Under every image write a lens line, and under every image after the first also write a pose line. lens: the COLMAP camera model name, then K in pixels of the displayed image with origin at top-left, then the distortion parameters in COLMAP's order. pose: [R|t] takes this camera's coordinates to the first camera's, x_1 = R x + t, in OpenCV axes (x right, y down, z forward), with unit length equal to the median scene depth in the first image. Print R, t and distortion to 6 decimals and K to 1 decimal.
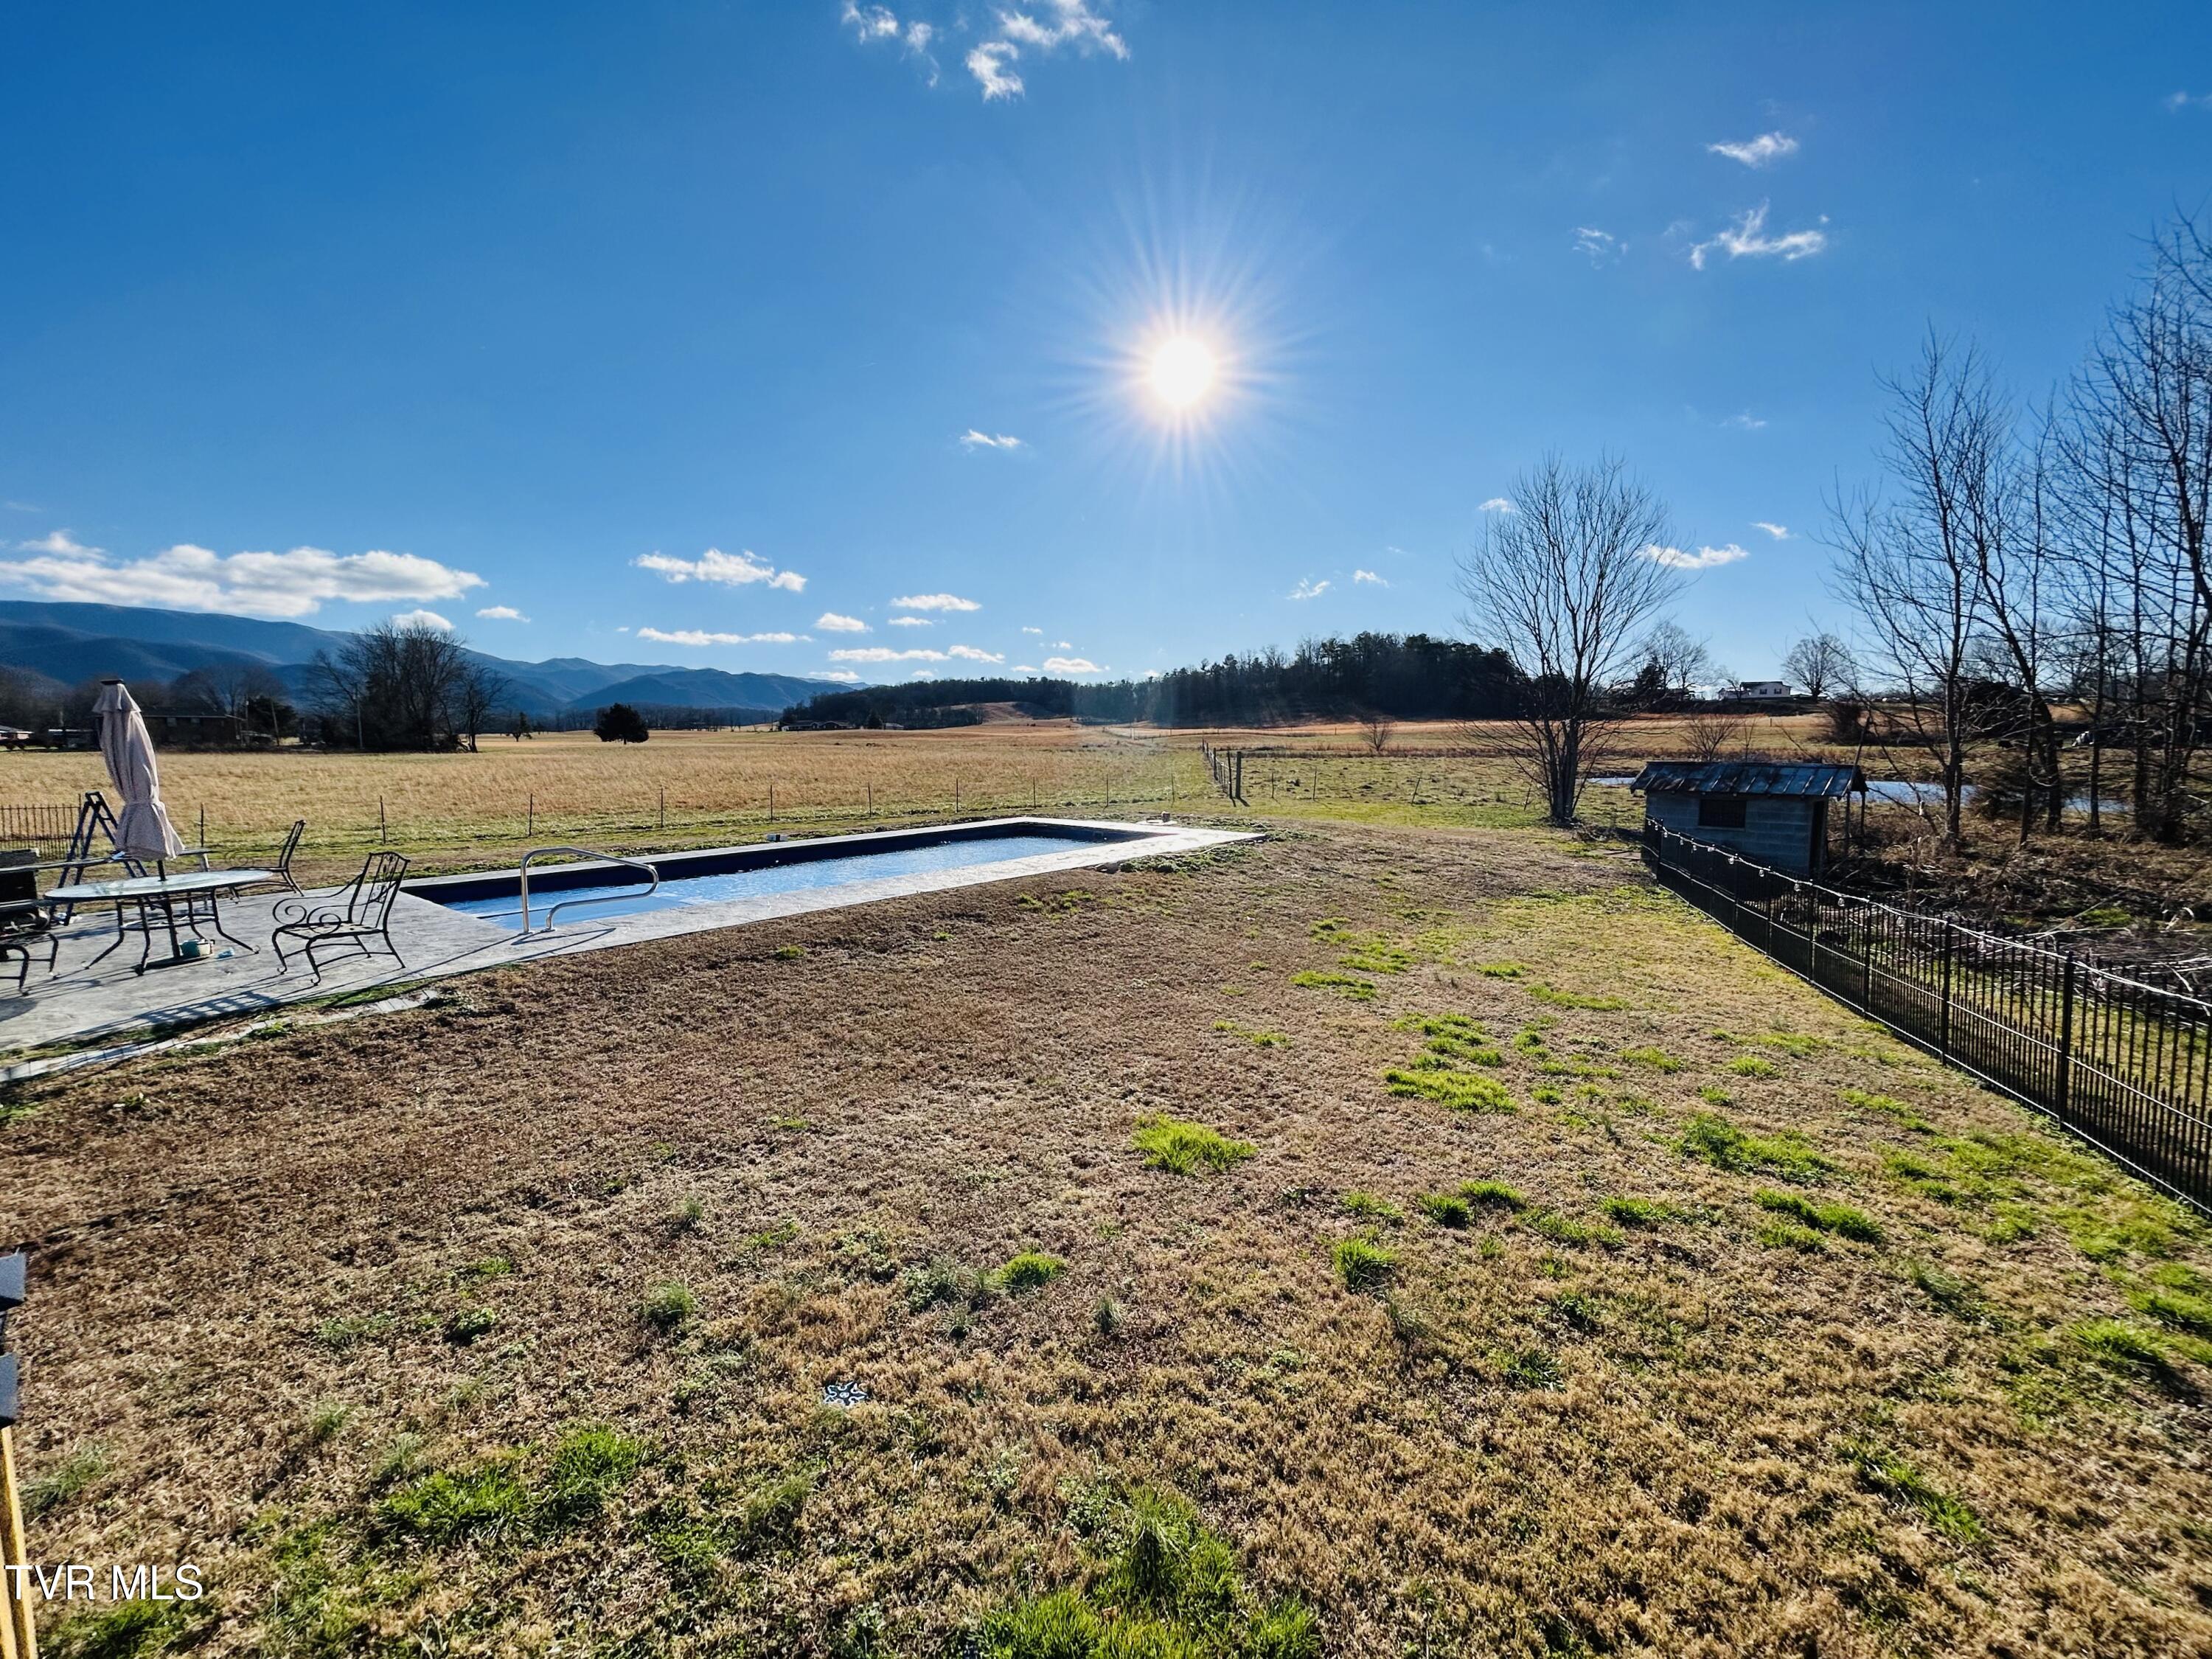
lens RADIAL K [[885.0, 0, 1106.0], [0, 885.0, 829.5], [0, 0, 1]] dist [-0.000059, 0.000063]
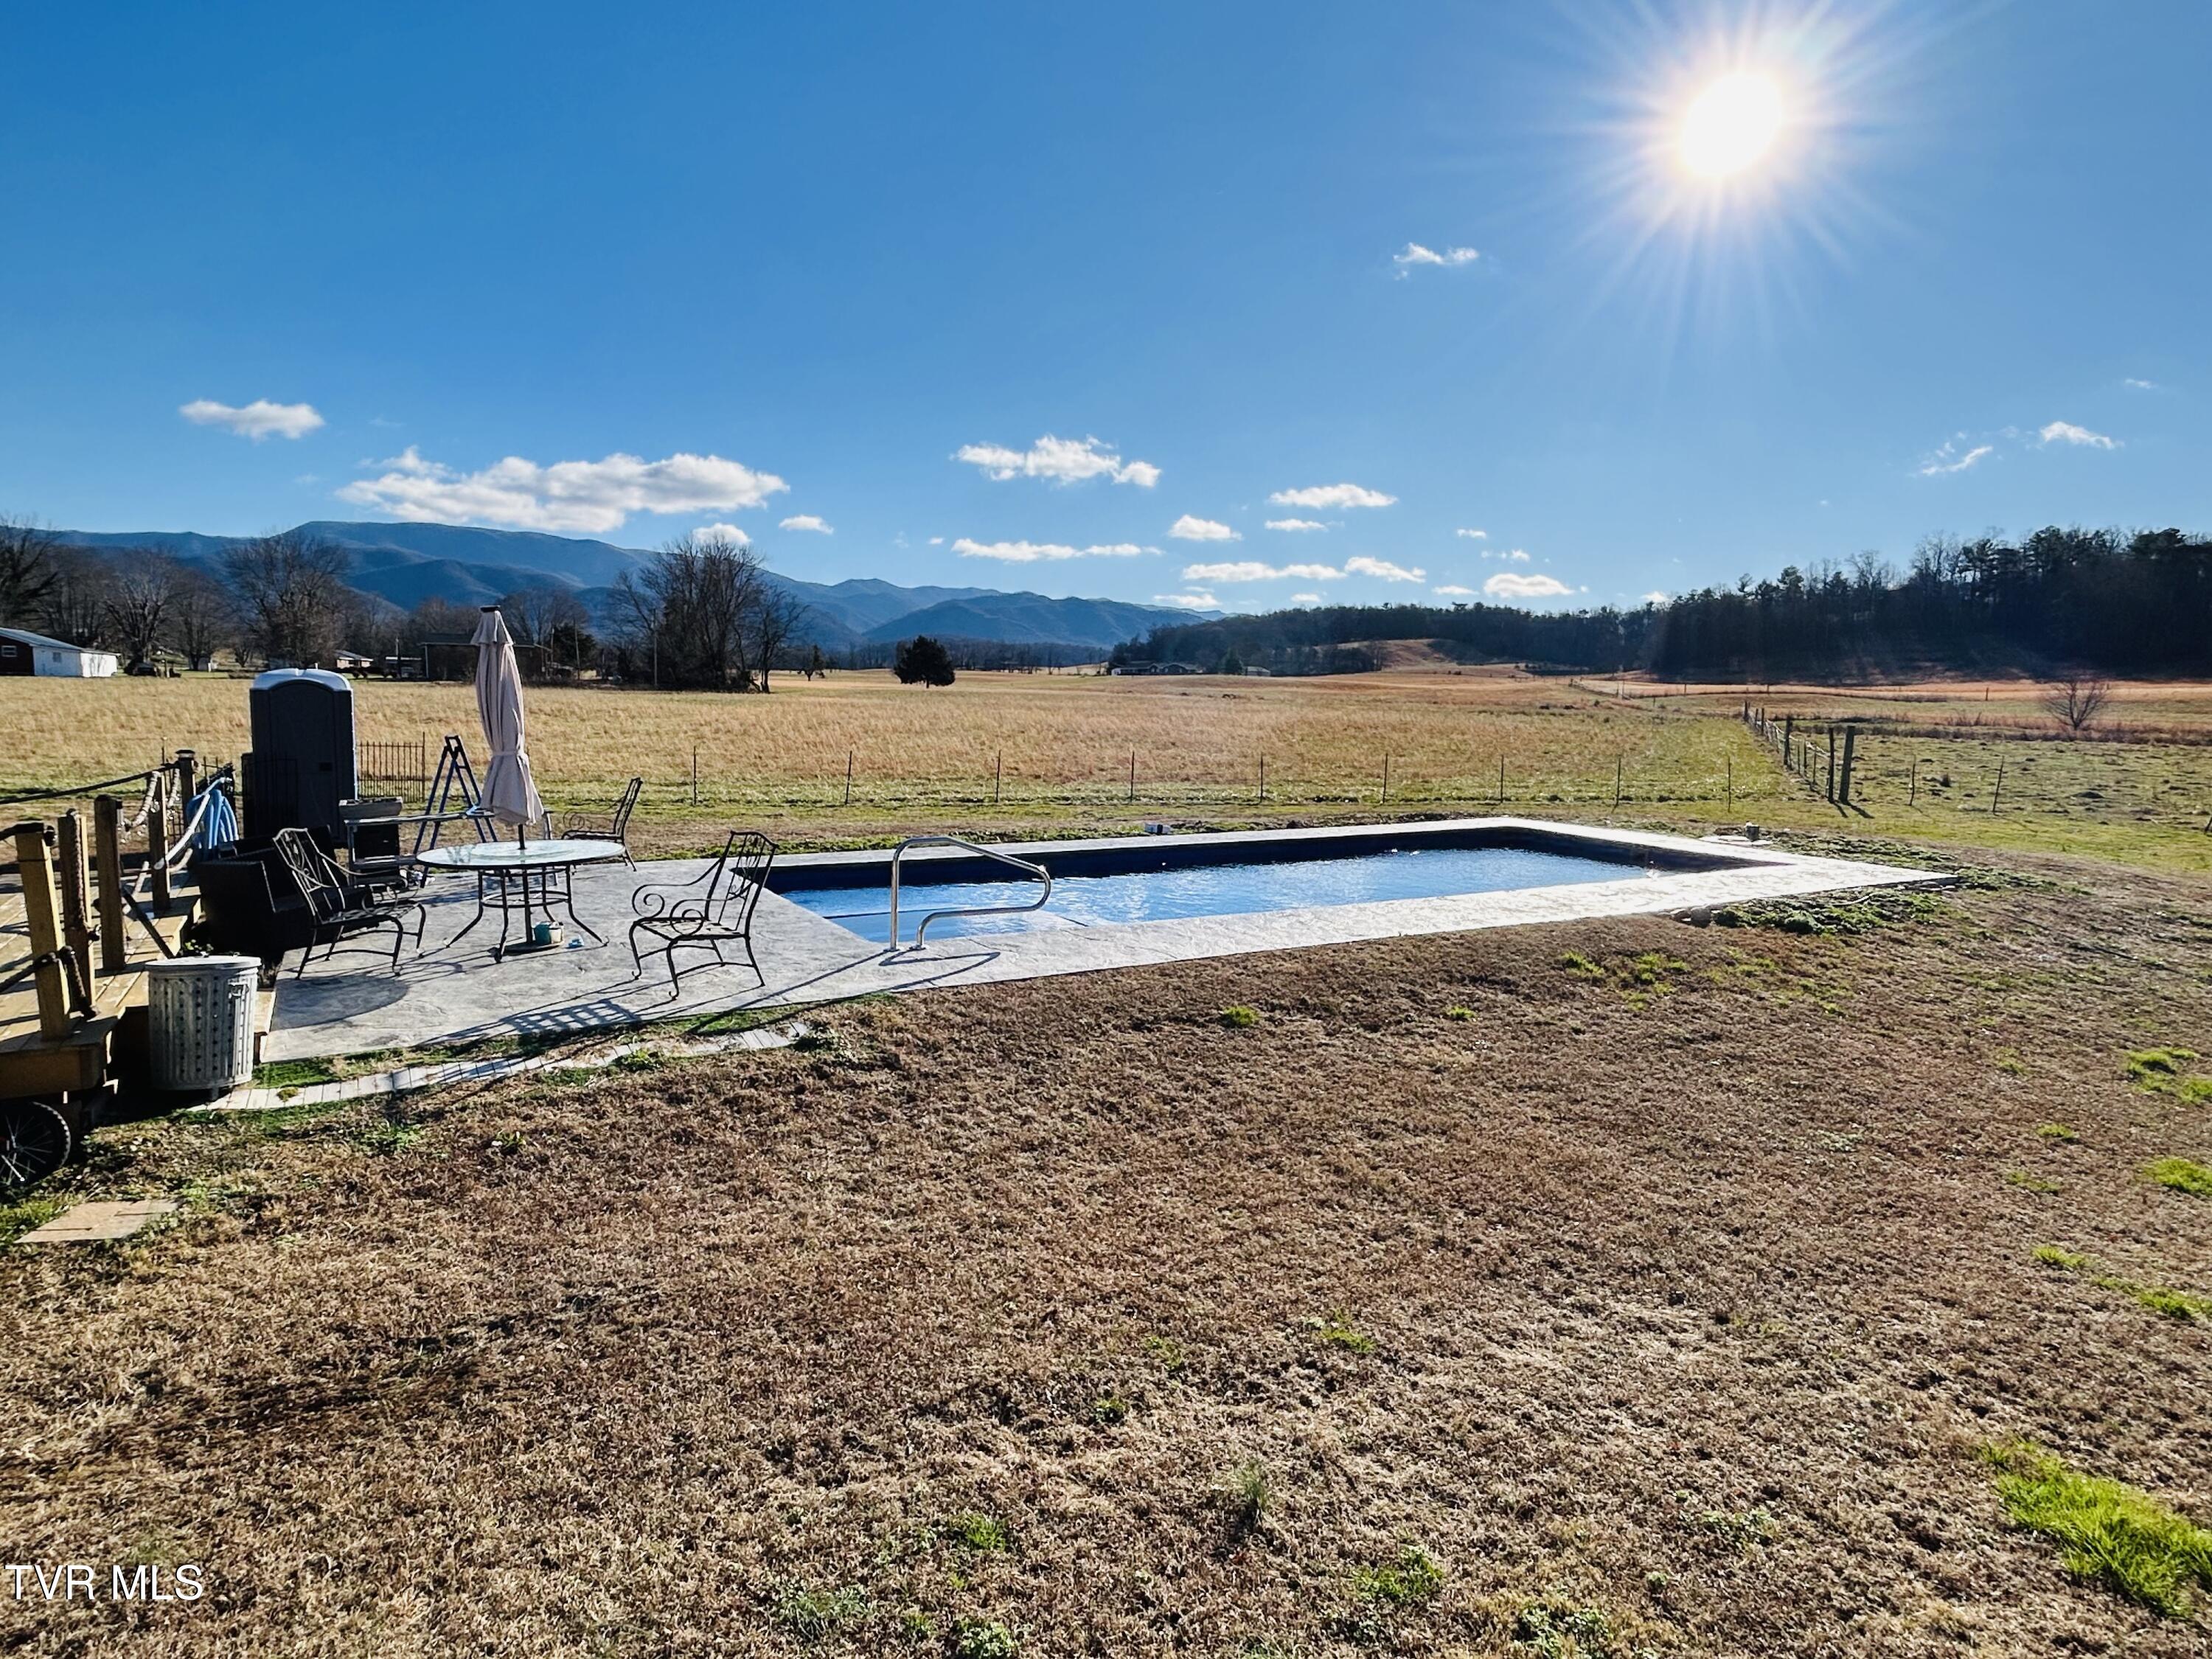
lens RADIAL K [[1254.4, 0, 1106.0], [0, 1254.4, 829.5], [0, 0, 1]] dist [-0.004017, -0.000719]
pose [[0.938015, 0.062597, -0.340896, -0.161664], [-0.059772, 0.998035, 0.018796, -0.016148], [0.341403, 0.002745, 0.939913, 0.087859]]
